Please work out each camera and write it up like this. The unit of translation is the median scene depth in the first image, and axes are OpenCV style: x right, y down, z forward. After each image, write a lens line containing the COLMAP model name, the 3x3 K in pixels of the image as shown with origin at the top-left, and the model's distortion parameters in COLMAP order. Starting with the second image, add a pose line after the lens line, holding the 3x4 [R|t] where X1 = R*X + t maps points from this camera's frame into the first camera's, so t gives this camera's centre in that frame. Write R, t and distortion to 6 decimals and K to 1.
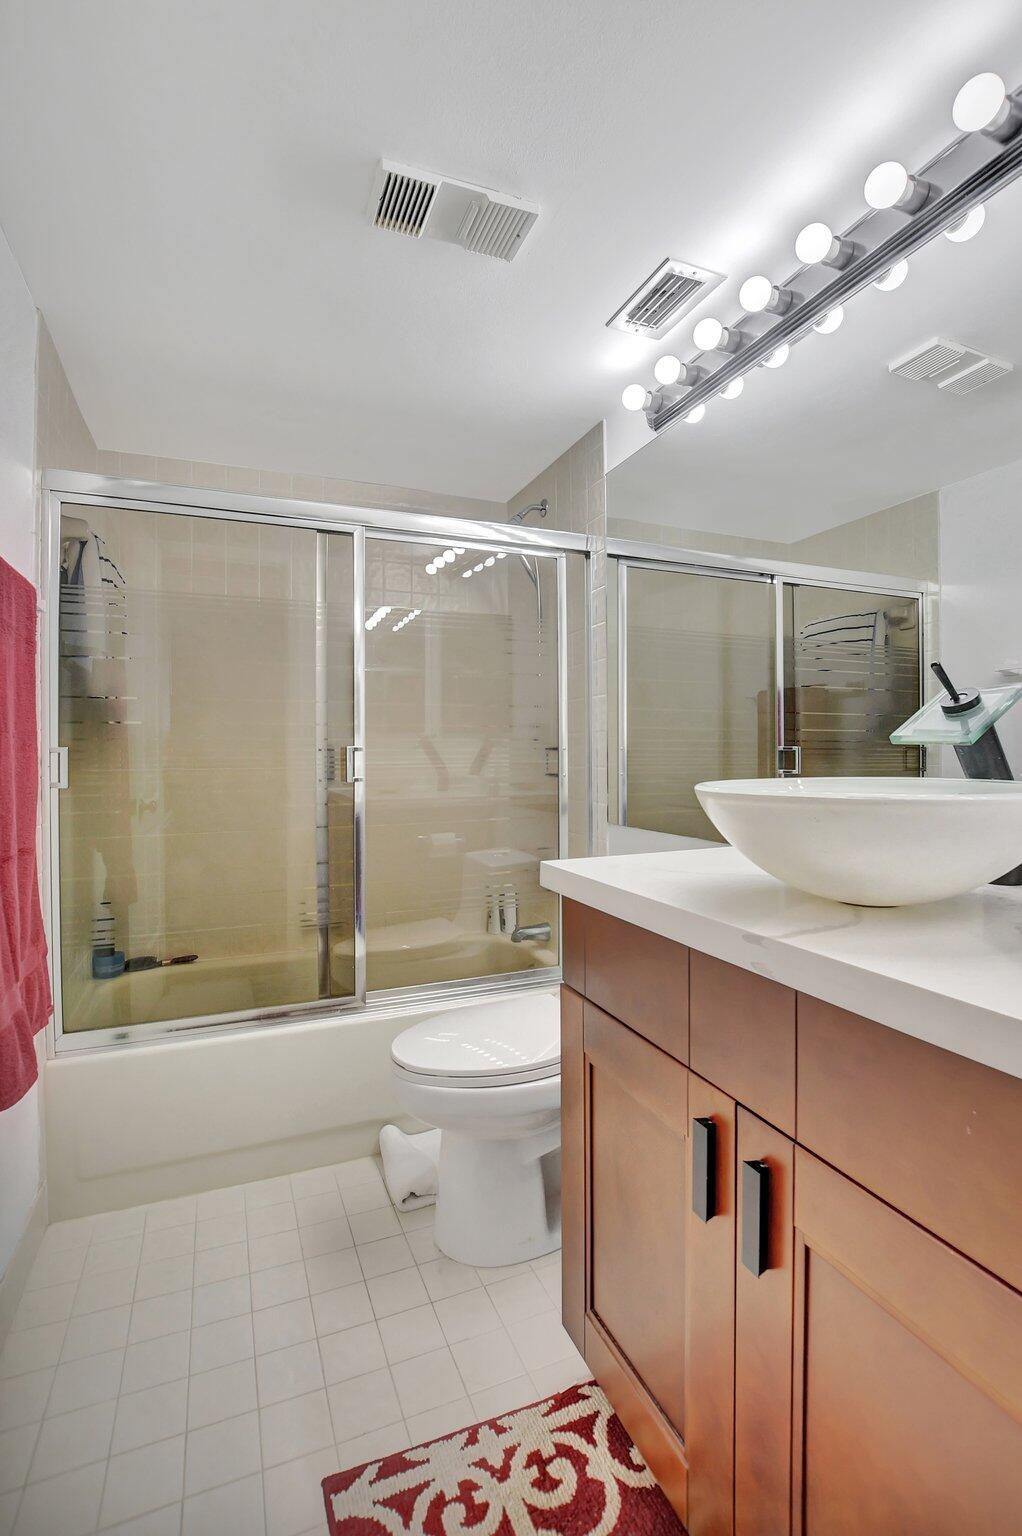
lens RADIAL K [[699.5, 0, 530.4], [0, 699.5, 782.7], [0, 0, 1]] dist [-0.021190, 0.000498]
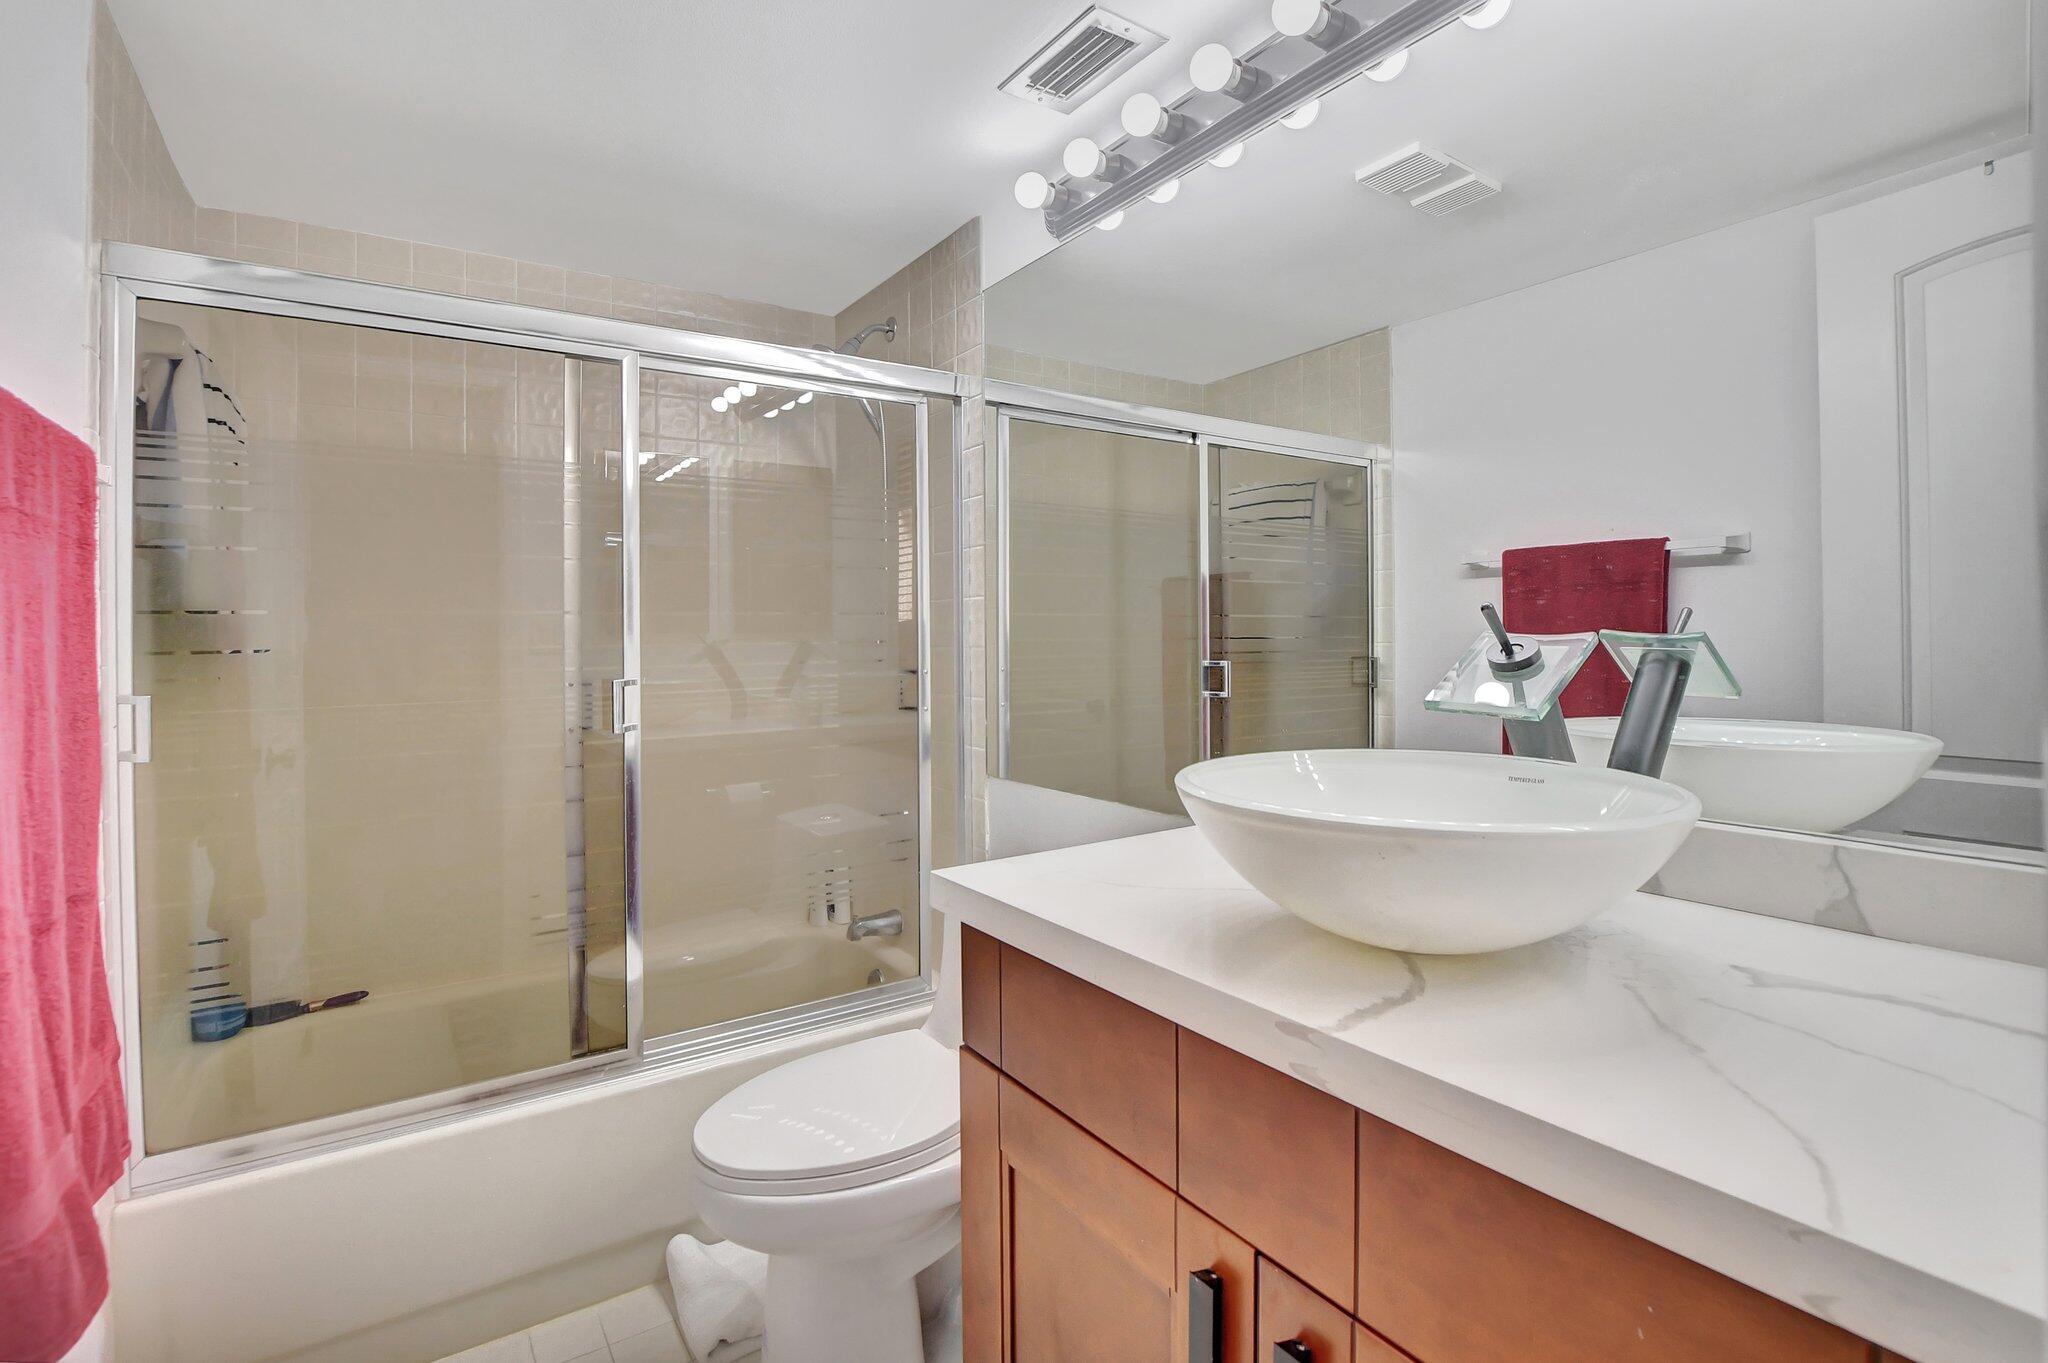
lens RADIAL K [[932.7, 0, 983.9], [0, 932.7, 671.0], [0, 0, 1]] dist [-0.021190, 0.000498]
pose [[0.986792, -0.004616, 0.161926, -0.056545], [0.004970, 0.999986, -0.001781, -0.056879], [-0.161915, 0.002562, 0.986801, 0.063503]]
